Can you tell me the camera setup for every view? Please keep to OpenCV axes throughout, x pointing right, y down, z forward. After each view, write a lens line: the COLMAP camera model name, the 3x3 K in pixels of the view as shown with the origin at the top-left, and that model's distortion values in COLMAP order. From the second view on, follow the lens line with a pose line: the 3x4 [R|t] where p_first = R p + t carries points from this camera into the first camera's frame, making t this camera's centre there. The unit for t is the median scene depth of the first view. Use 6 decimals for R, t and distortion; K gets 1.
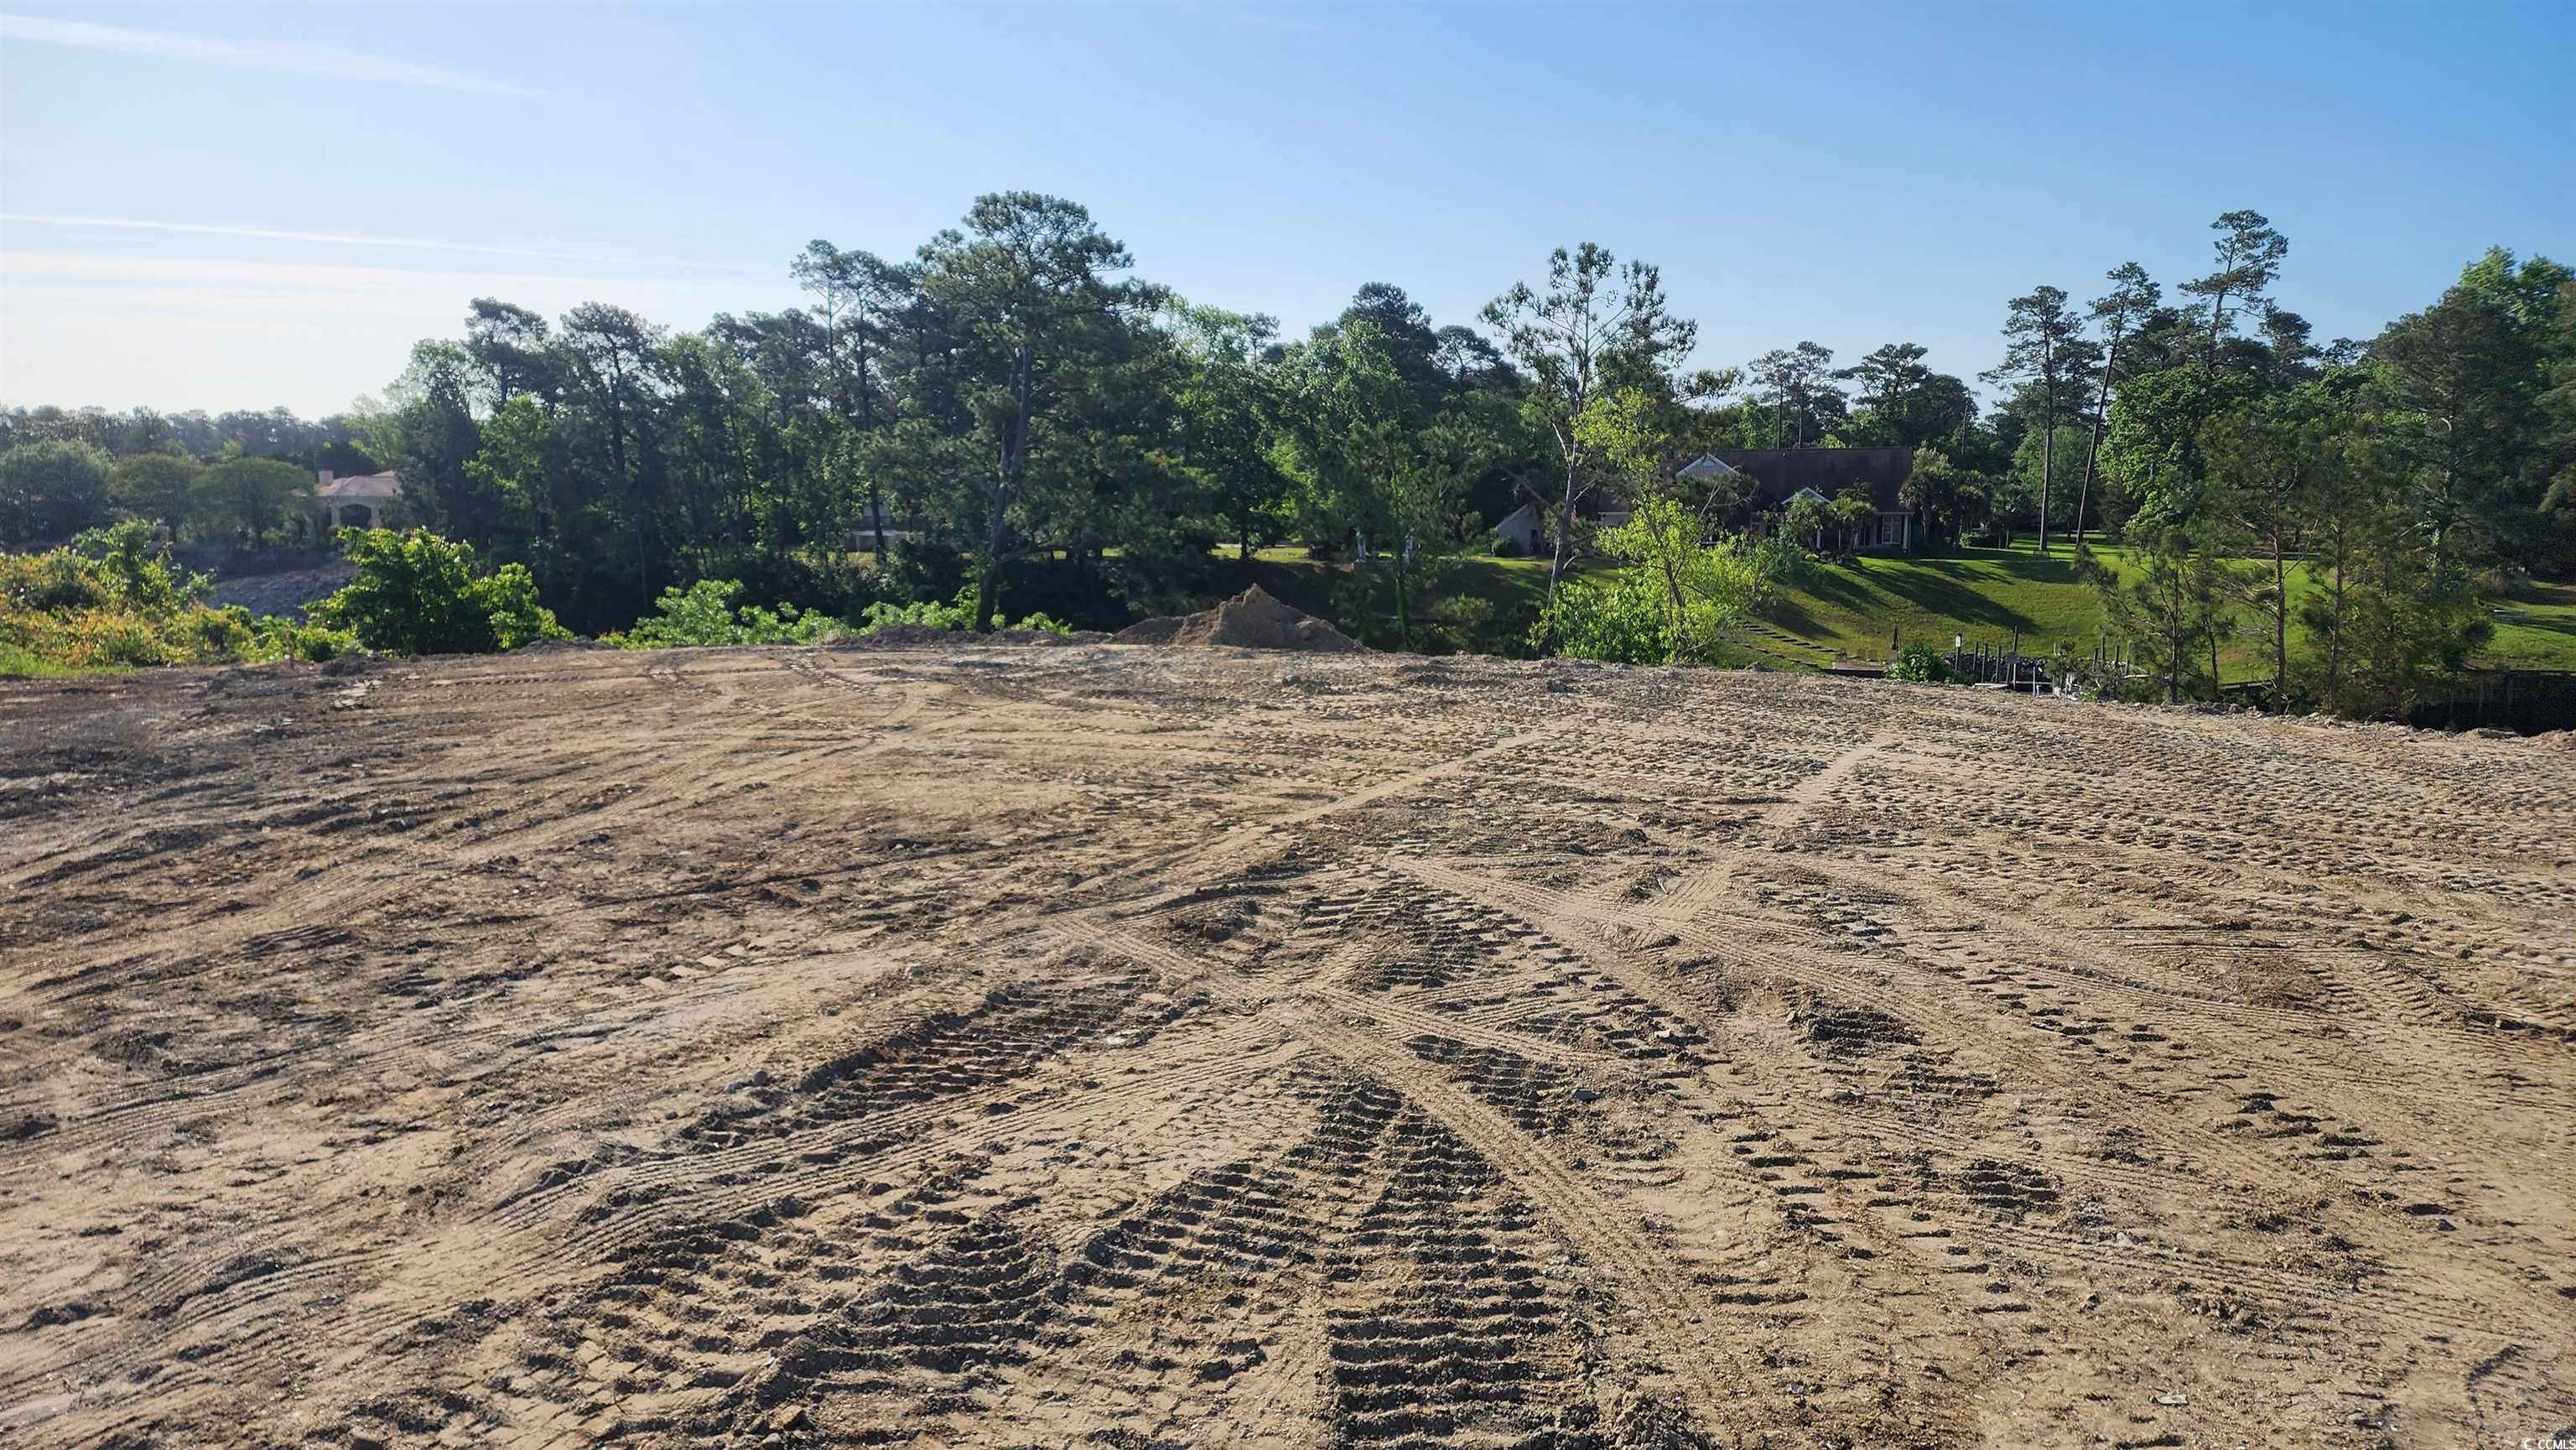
lens RADIAL K [[1649.9, 0, 1293.3], [0, 1649.9, 727.2], [0, 0, 1]] dist [0.008156, -0.013029]
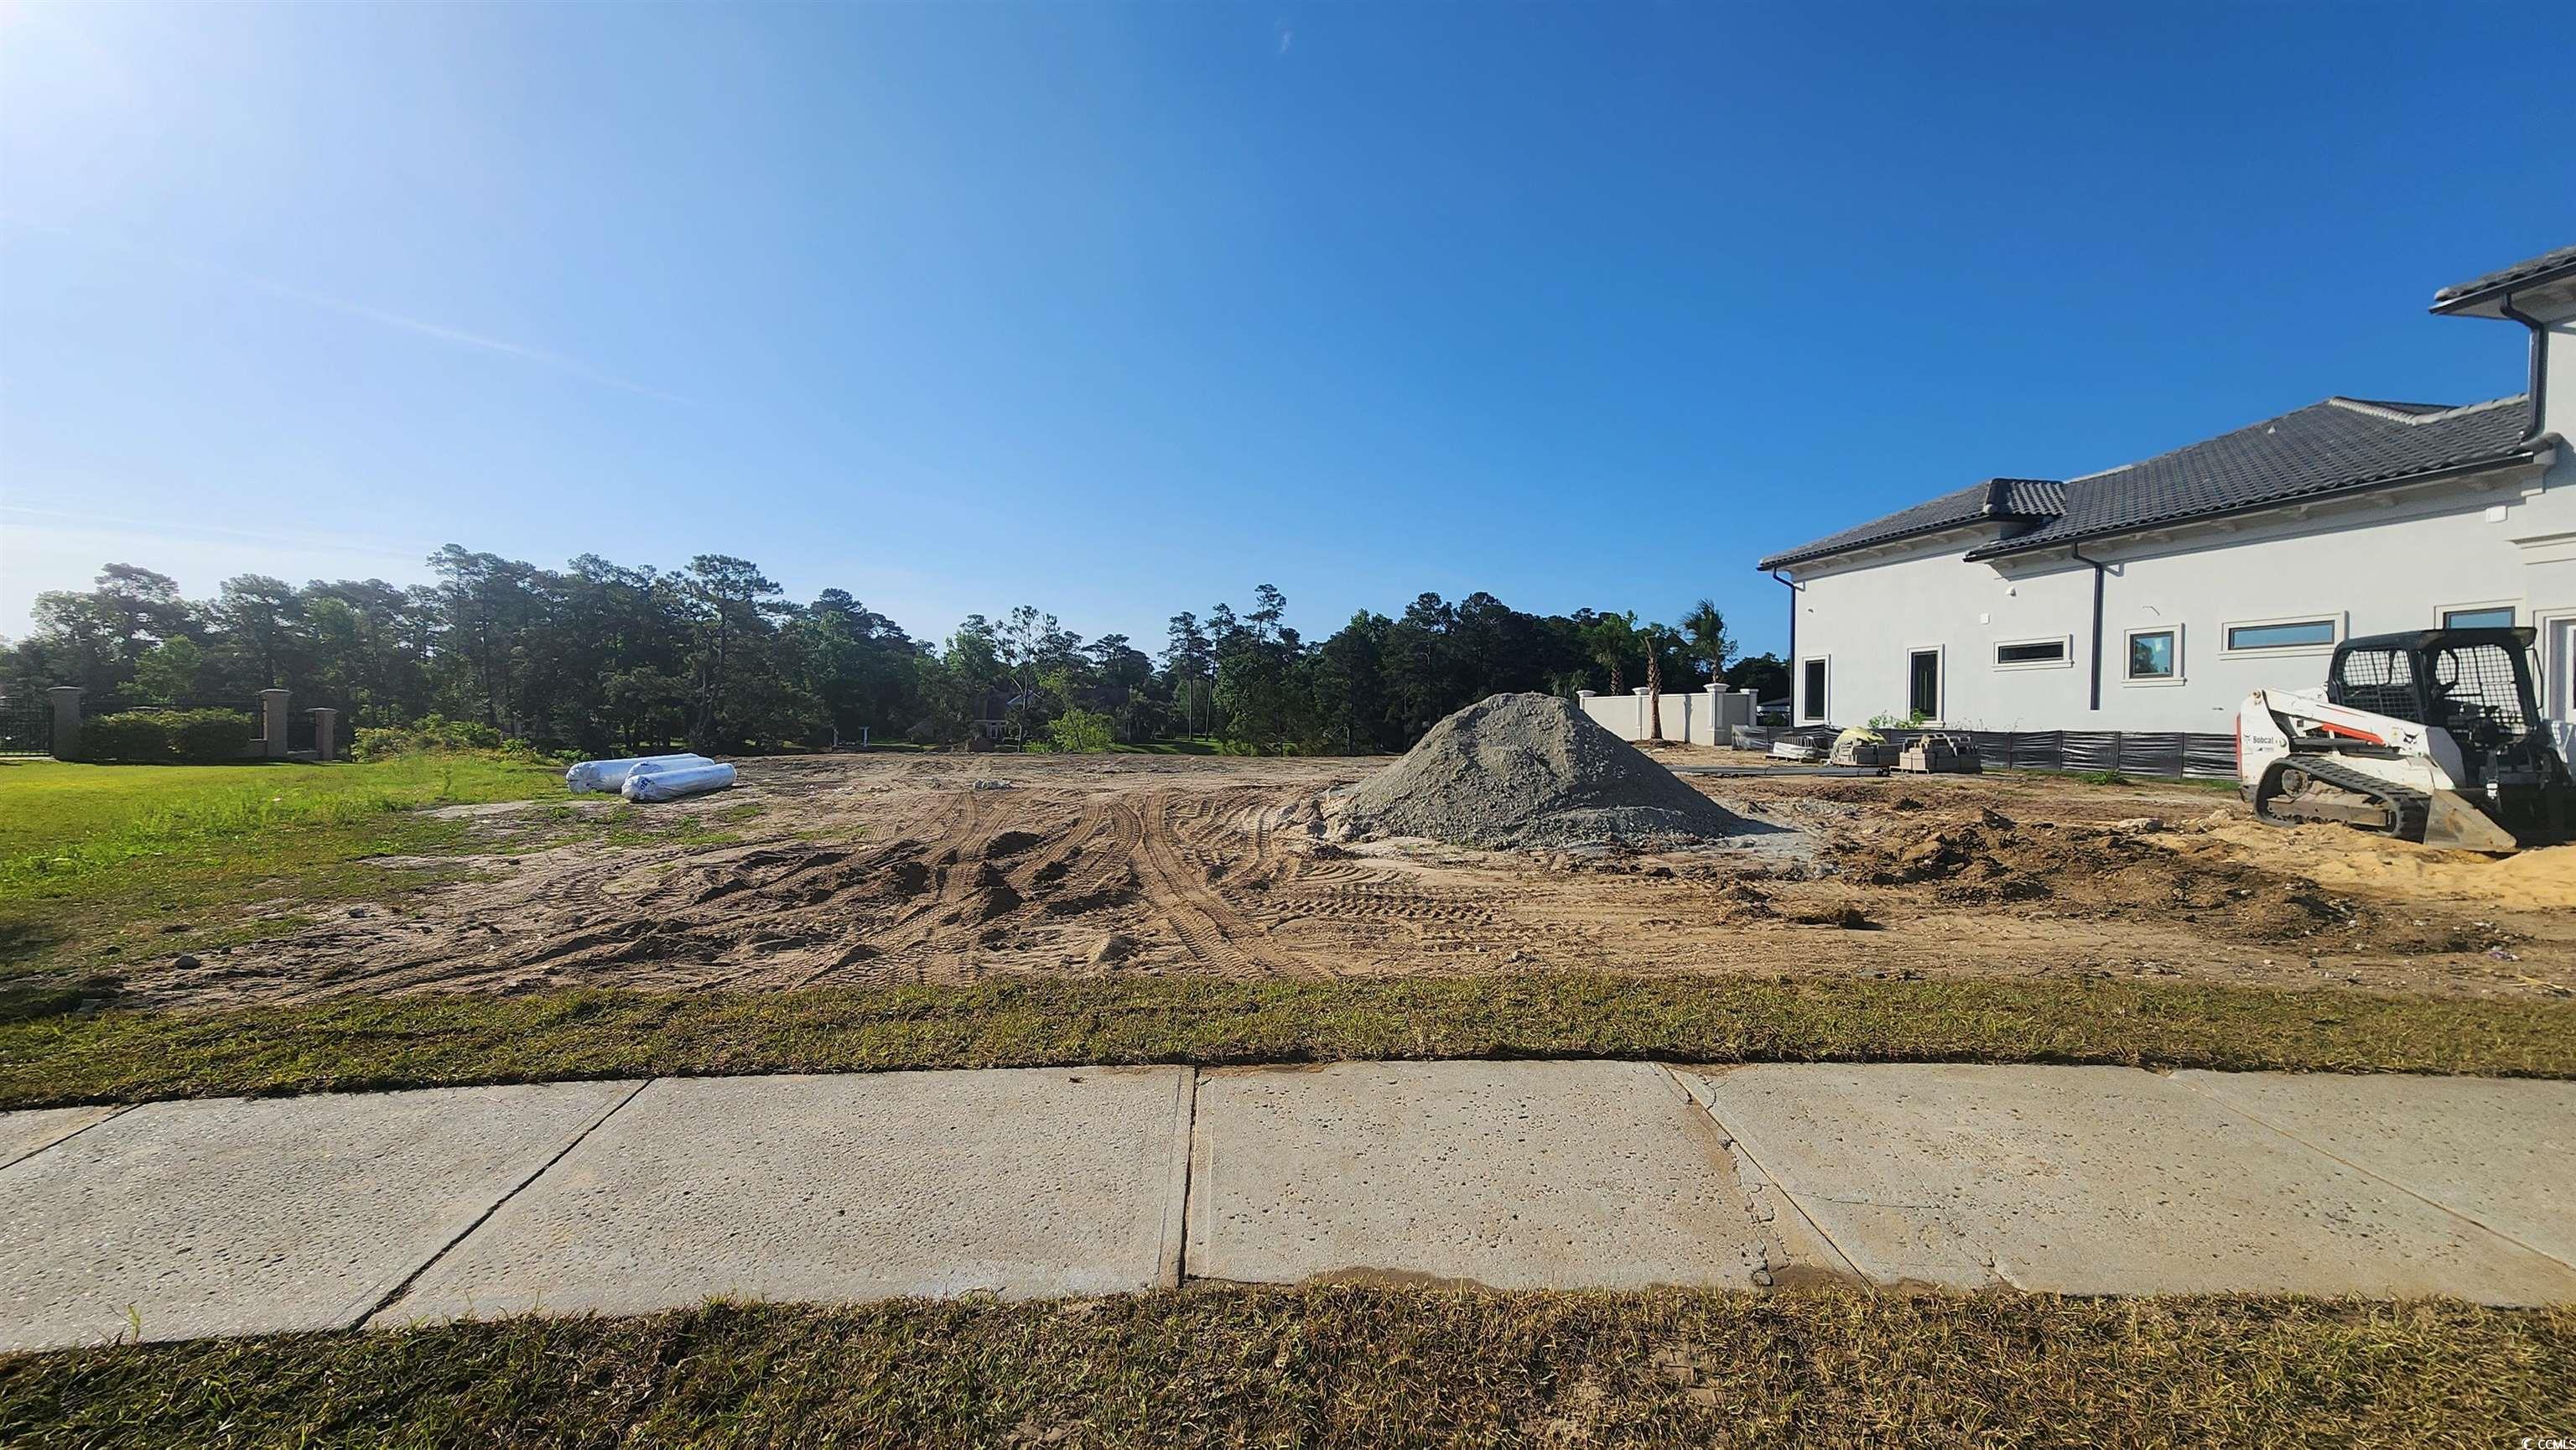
lens RADIAL K [[1003.7, 0, 1280.5], [0, 1003.7, 742.1], [0, 0, 1]] dist [-0.024137, -0.000261]
pose [[0.869139, -0.010648, 0.494454, -0.067350], [0.065885, 0.993350, -0.094418, 0.021440], [-0.490160, 0.114640, 0.864061, -0.129474]]
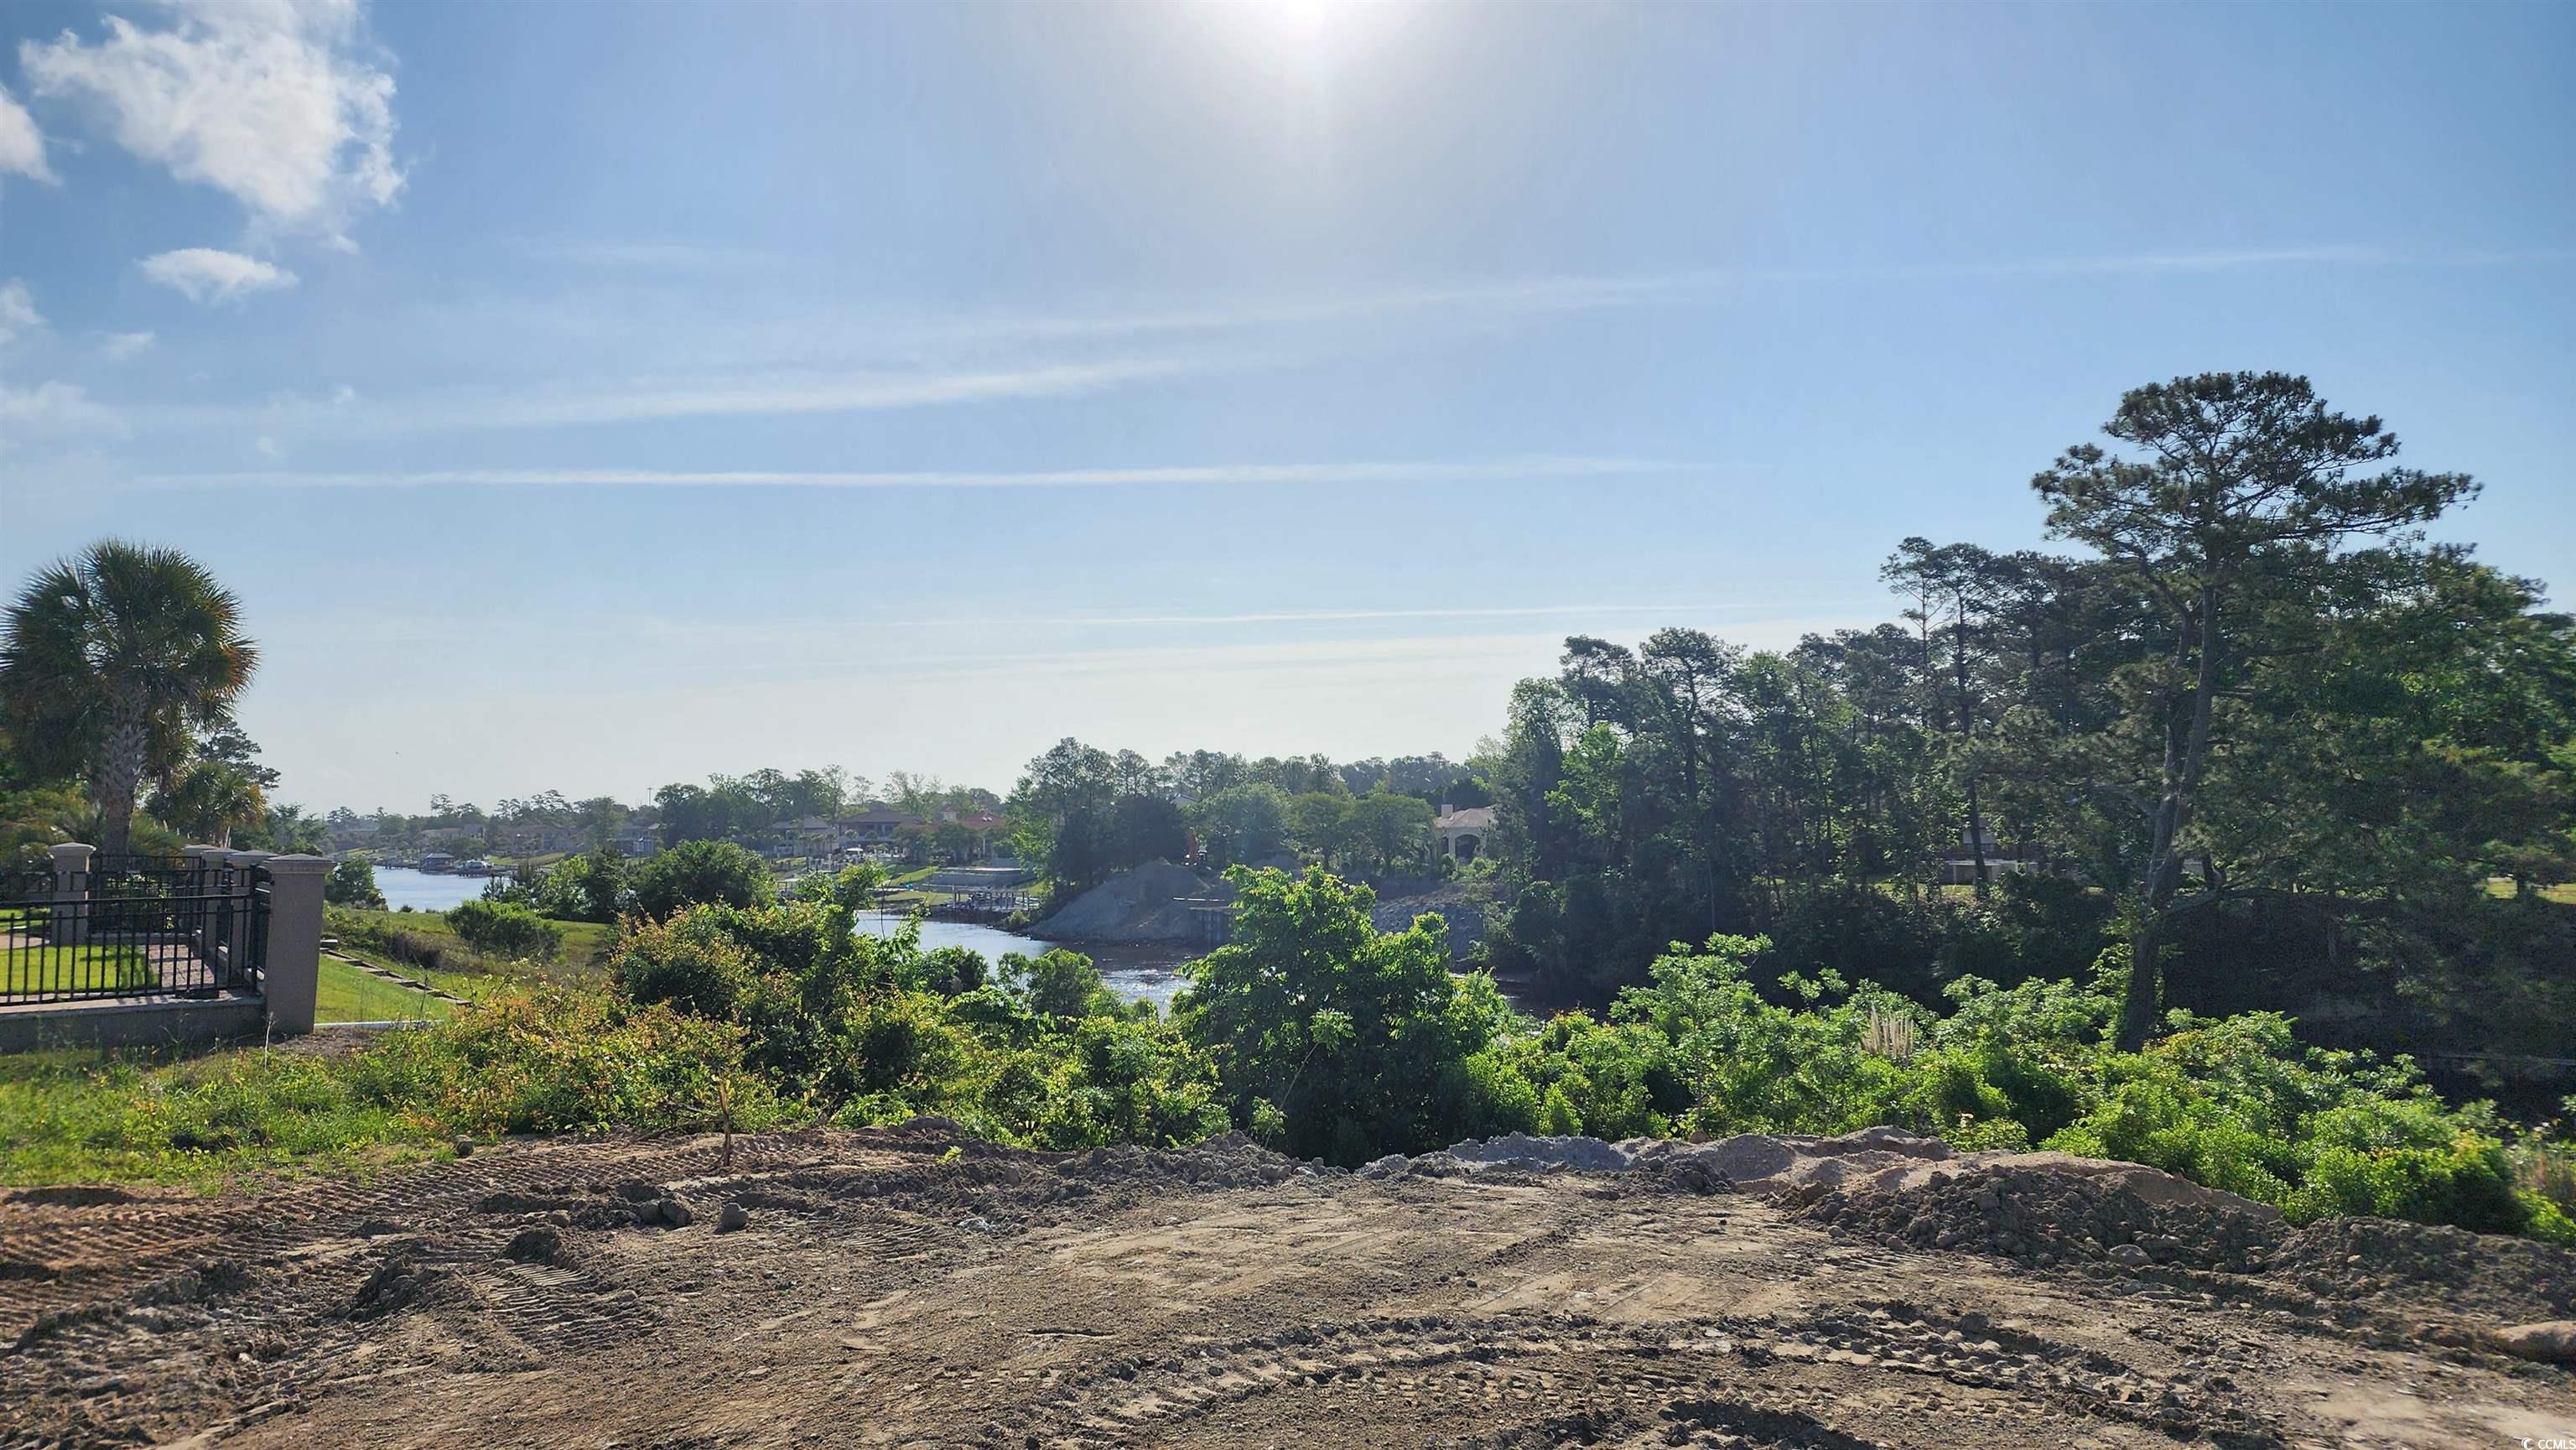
lens RADIAL K [[1649.9, 0, 1260.2], [0, 1649.9, 774.0], [0, 0, 1]] dist [0.008156, -0.013029]
pose [[0.792111, -0.031606, -0.609559, -0.023418], [-0.071417, 0.987000, -0.143981, -0.013199], [0.606185, 0.157581, 0.779556, 0.099710]]
